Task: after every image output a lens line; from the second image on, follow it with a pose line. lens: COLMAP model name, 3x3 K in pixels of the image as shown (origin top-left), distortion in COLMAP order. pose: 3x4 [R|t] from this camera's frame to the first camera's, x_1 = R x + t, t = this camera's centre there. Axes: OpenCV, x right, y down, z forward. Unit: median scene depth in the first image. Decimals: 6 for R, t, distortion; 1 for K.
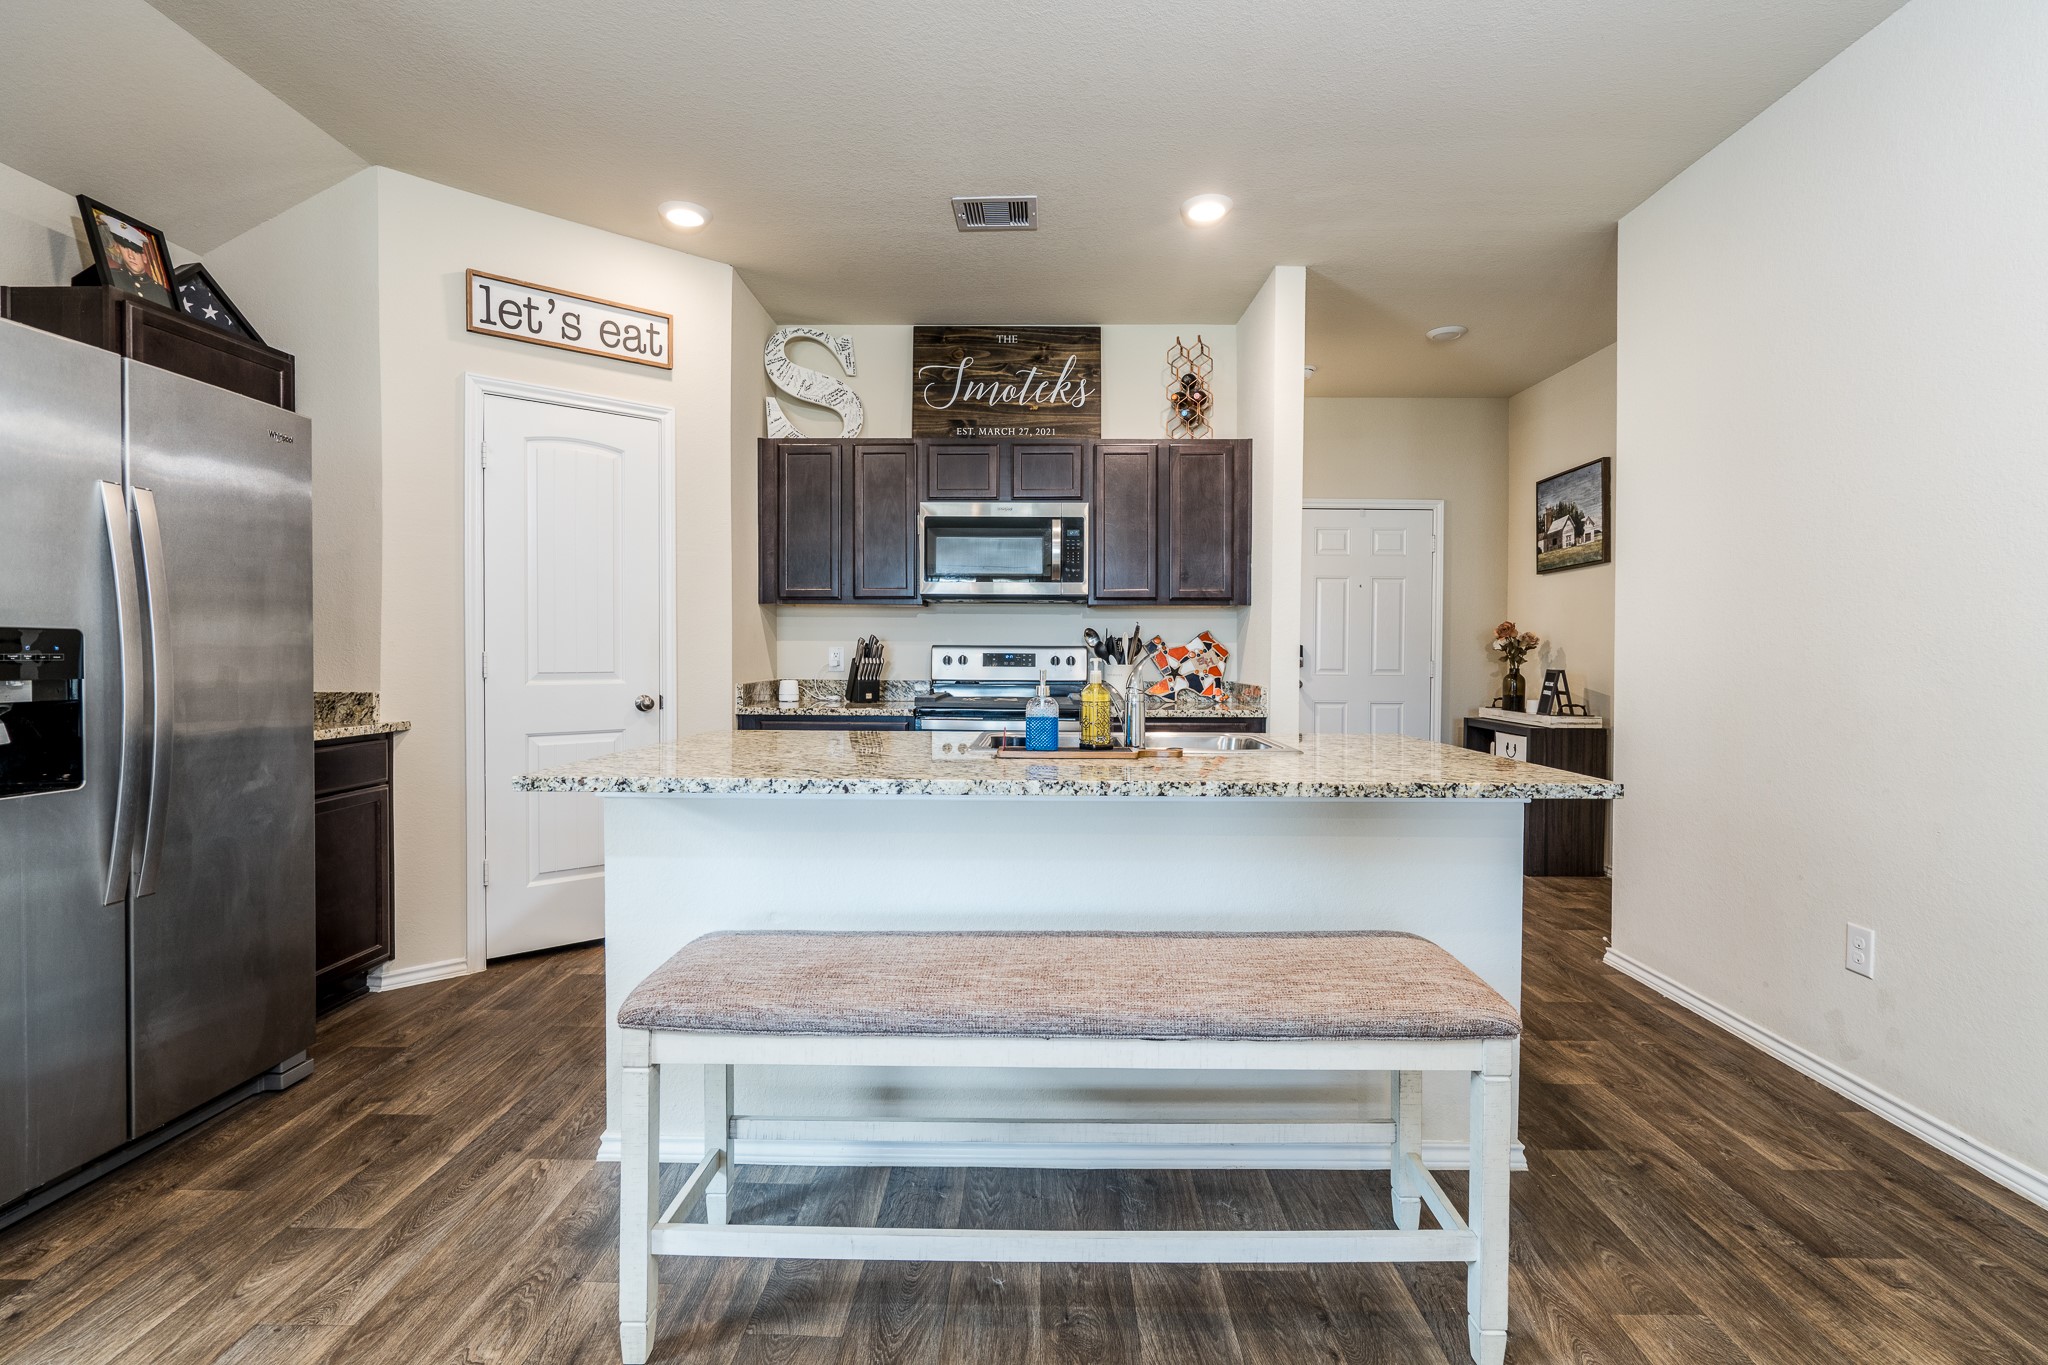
lens RADIAL K [[940.6, 0, 1043.3], [0, 940.6, 664.7], [0, 0, 1]] dist [-0.002736, 0.000690]
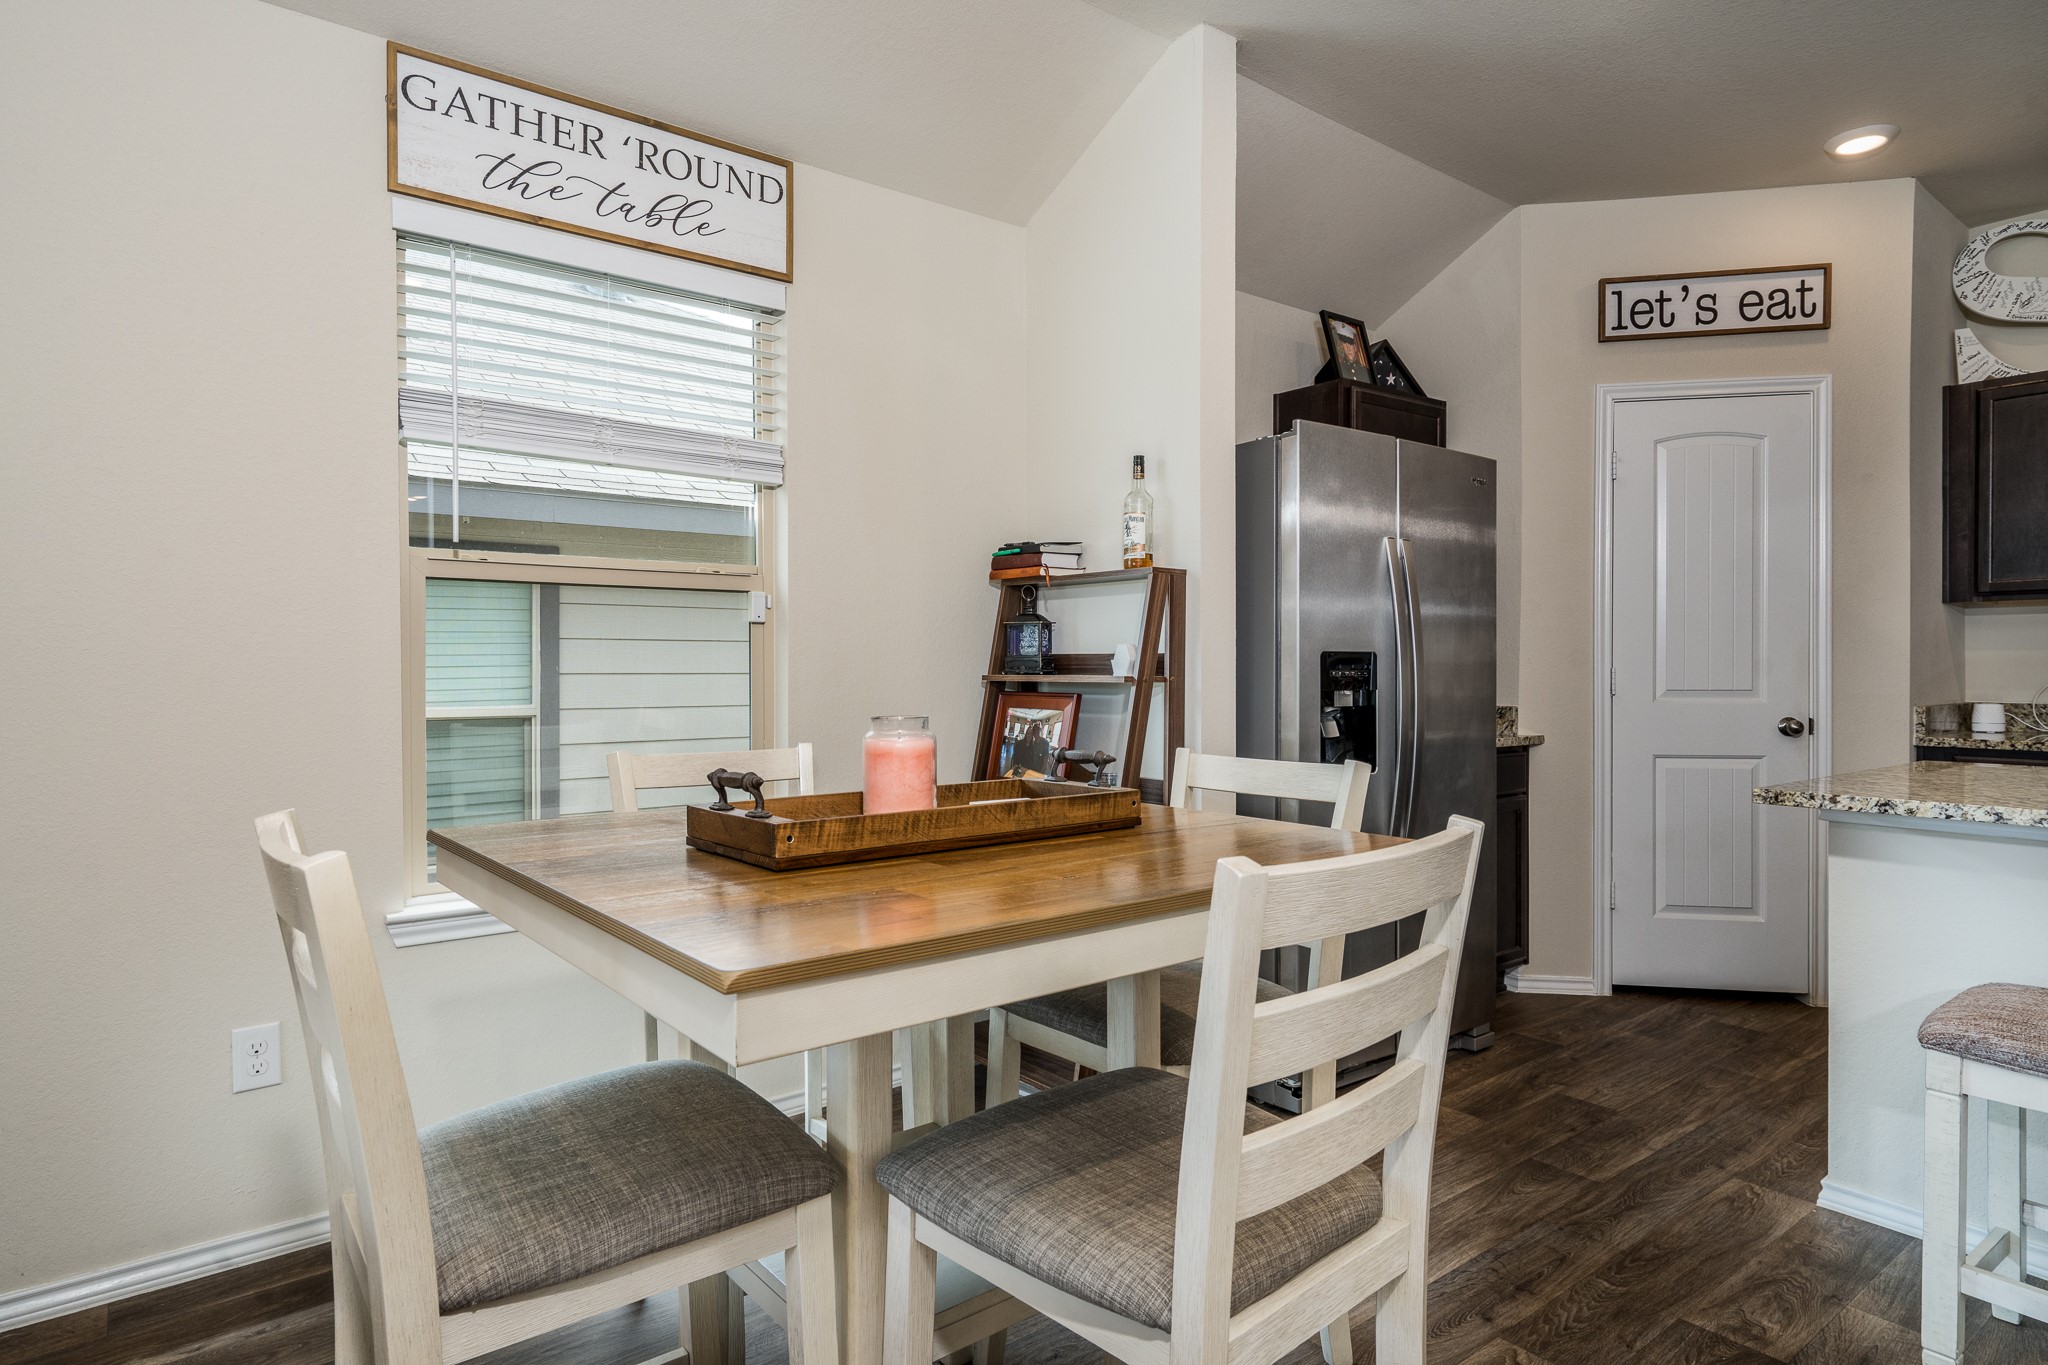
lens RADIAL K [[1156.6, 0, 1015.8], [0, 1156.6, 677.4], [0, 0, 1]] dist [0.007139, 0.001905]
pose [[0.621331, 0.002355, -0.783545, -0.033986], [-0.005783, 0.999982, -0.001580, 0.001798], [0.783527, 0.005513, 0.621333, -0.203125]]
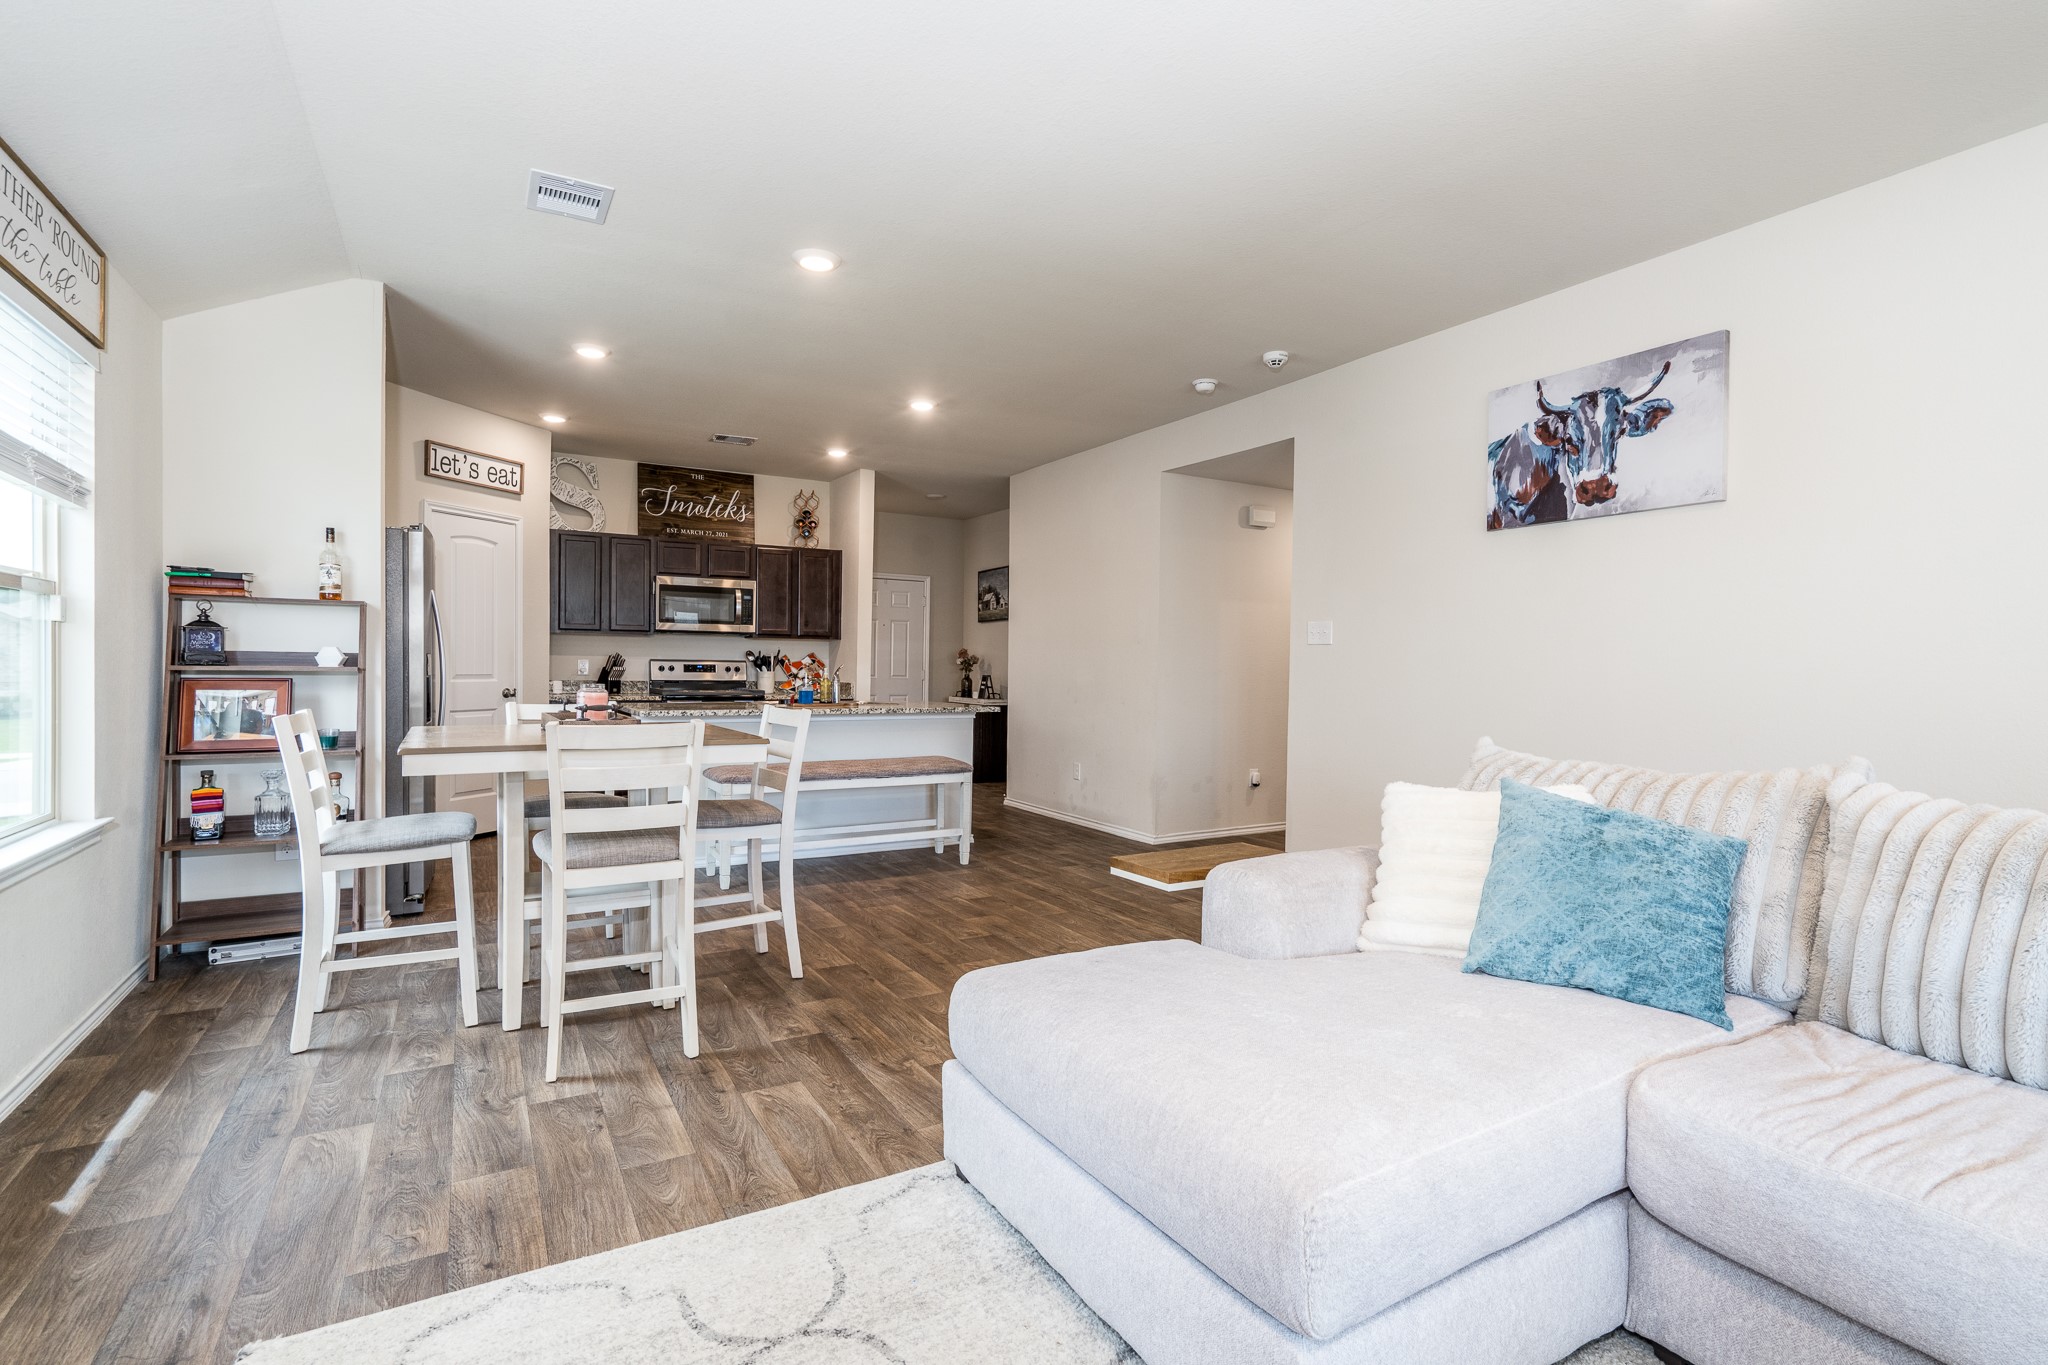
lens RADIAL K [[940.6, 0, 1021.7], [0, 940.6, 674.0], [0, 0, 1]] dist [-0.002736, 0.000690]
pose [[0.863477, 0.002108, 0.504383, -0.465987], [-0.002049, 0.999998, -0.000672, 0.005856], [-0.504383, -0.000453, 0.863480, -0.895617]]
